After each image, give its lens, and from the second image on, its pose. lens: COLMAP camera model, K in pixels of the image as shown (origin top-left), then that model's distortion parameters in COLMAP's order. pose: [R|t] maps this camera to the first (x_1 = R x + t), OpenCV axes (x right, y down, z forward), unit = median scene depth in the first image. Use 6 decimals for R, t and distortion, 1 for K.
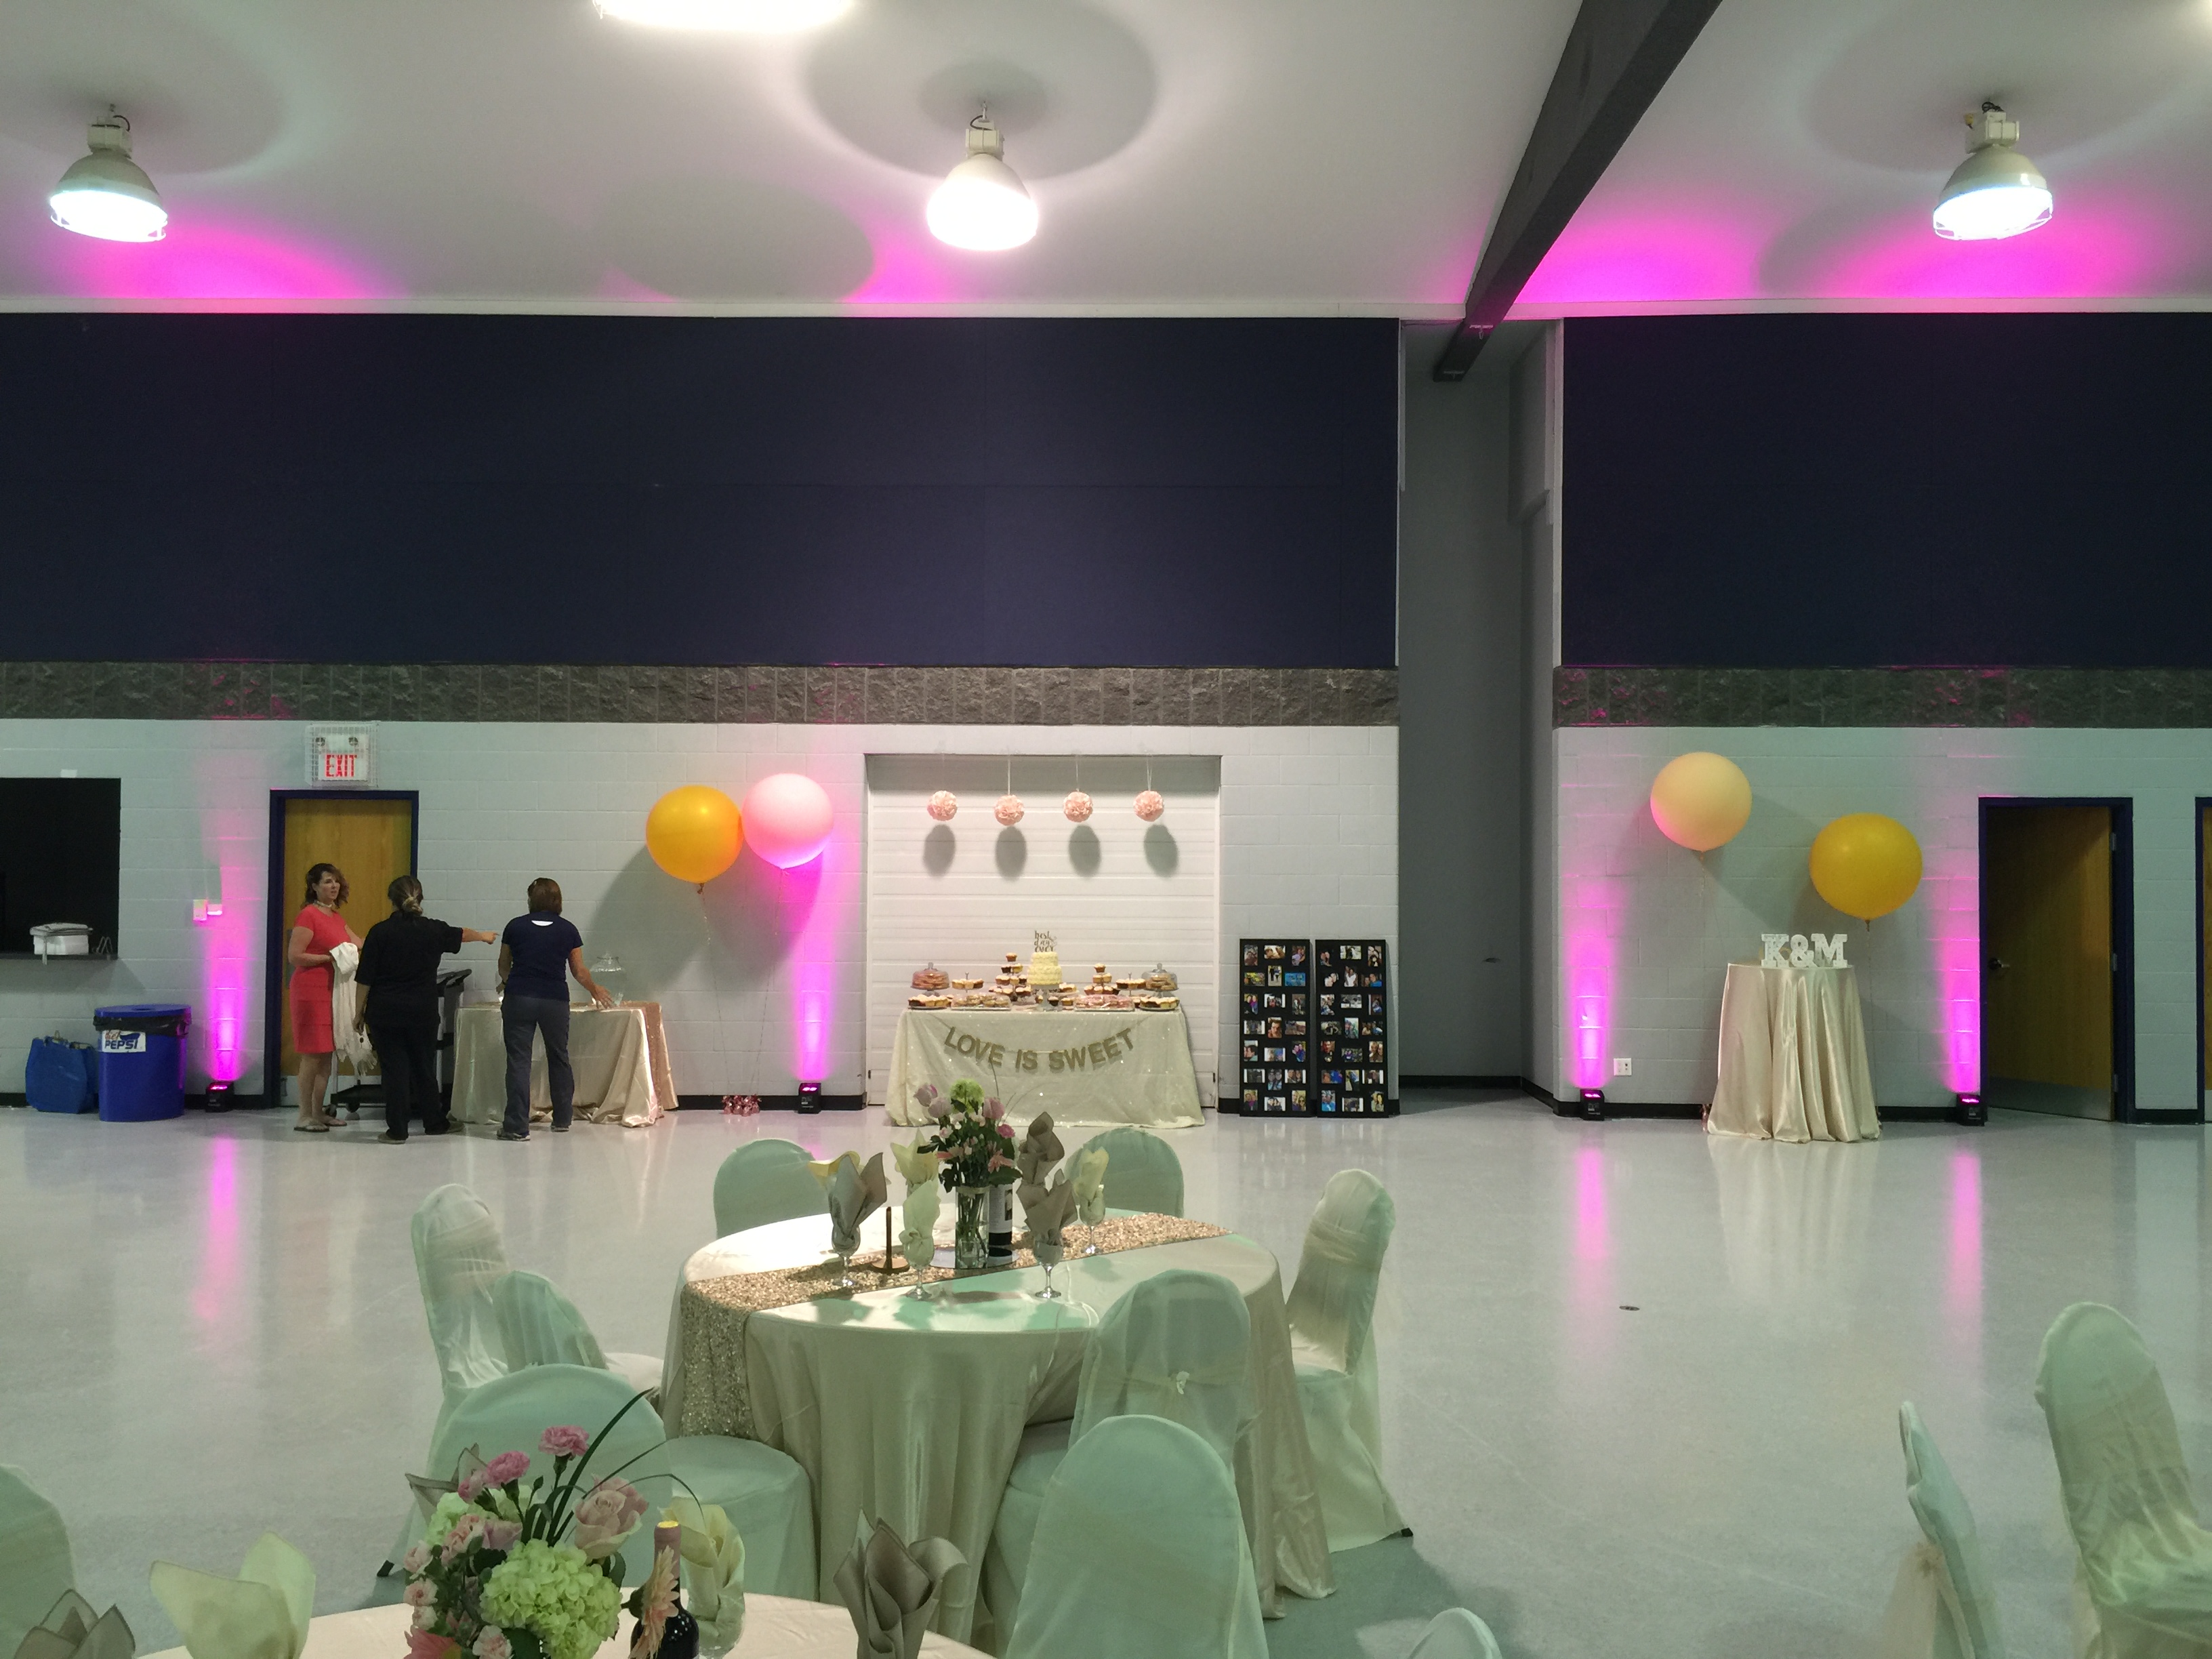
lens RADIAL K [[1851.6, 0, 1106.0], [0, 1851.6, 829.5], [0, 0, 1]] dist [0.083265, -0.003959]
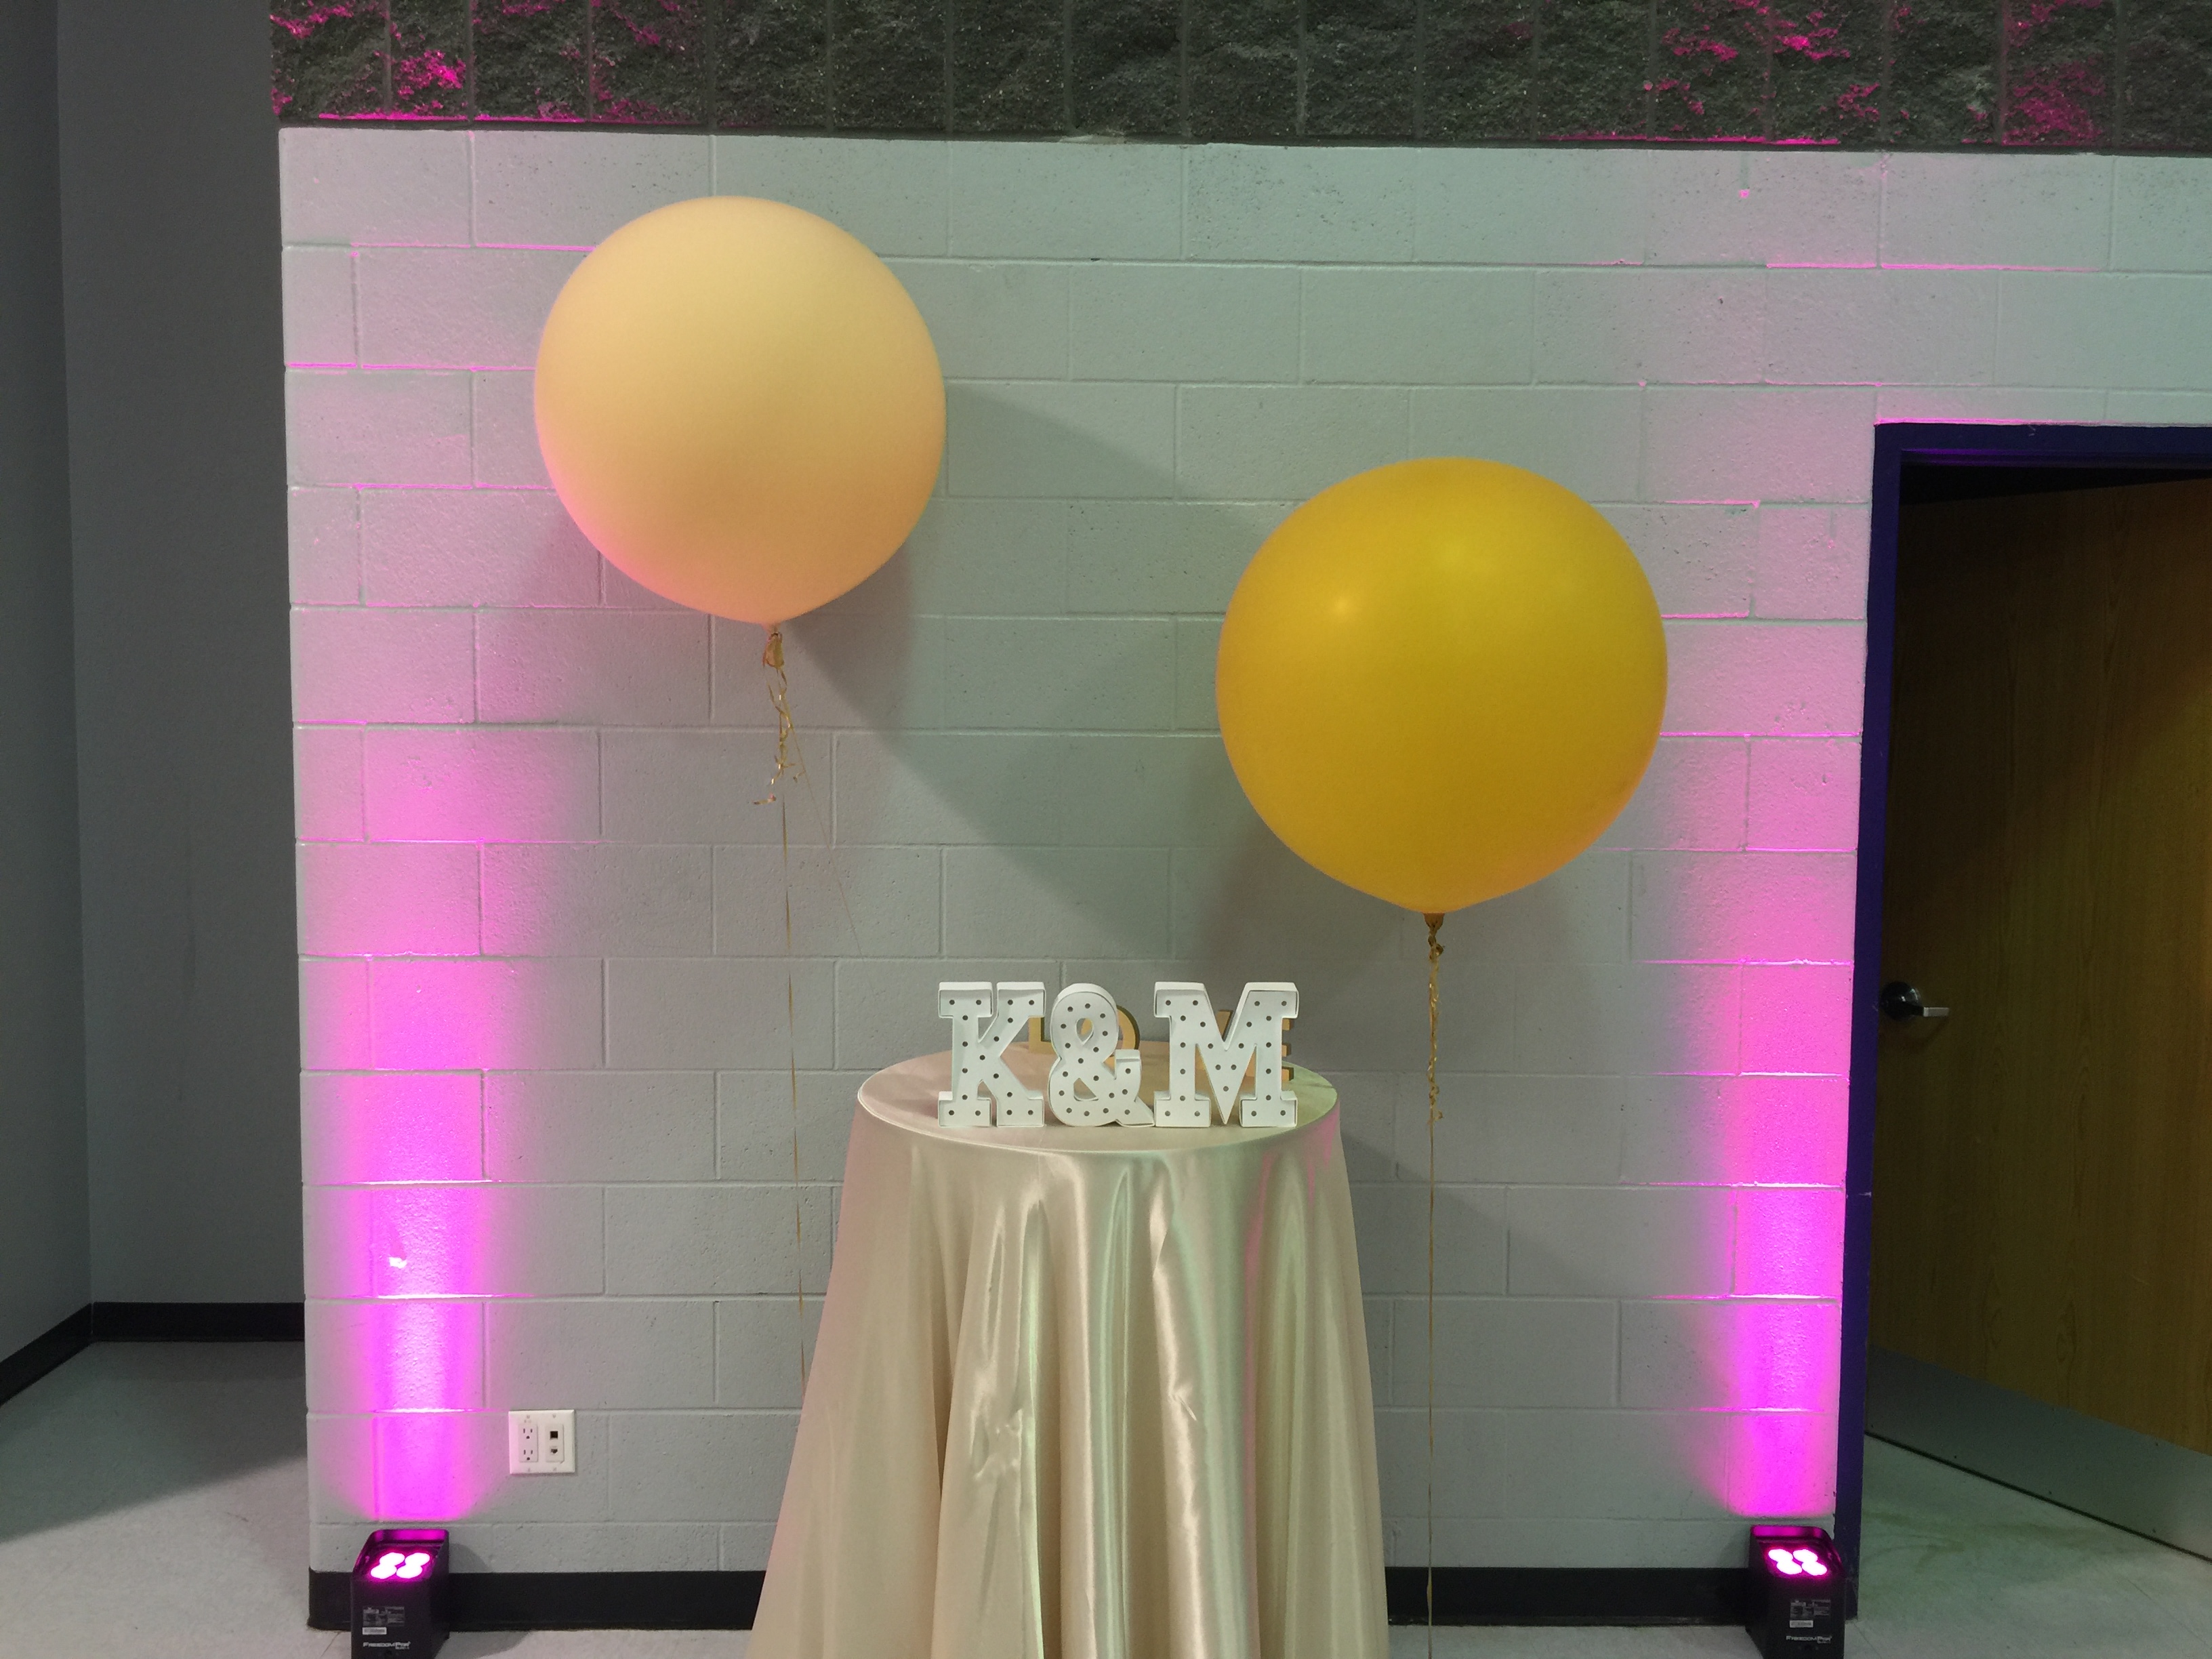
lens RADIAL K [[1745.9, 0, 1106.0], [0, 1745.9, 829.5], [0, 0, 1]] dist [0.029282, -0.001598]
pose [[0.999761, 0.001913, 0.021762, 0.351462], [-0.003748, 0.996409, 0.084593, 0.018613], [-0.021522, -0.084654, 0.996178, 0.755206]]
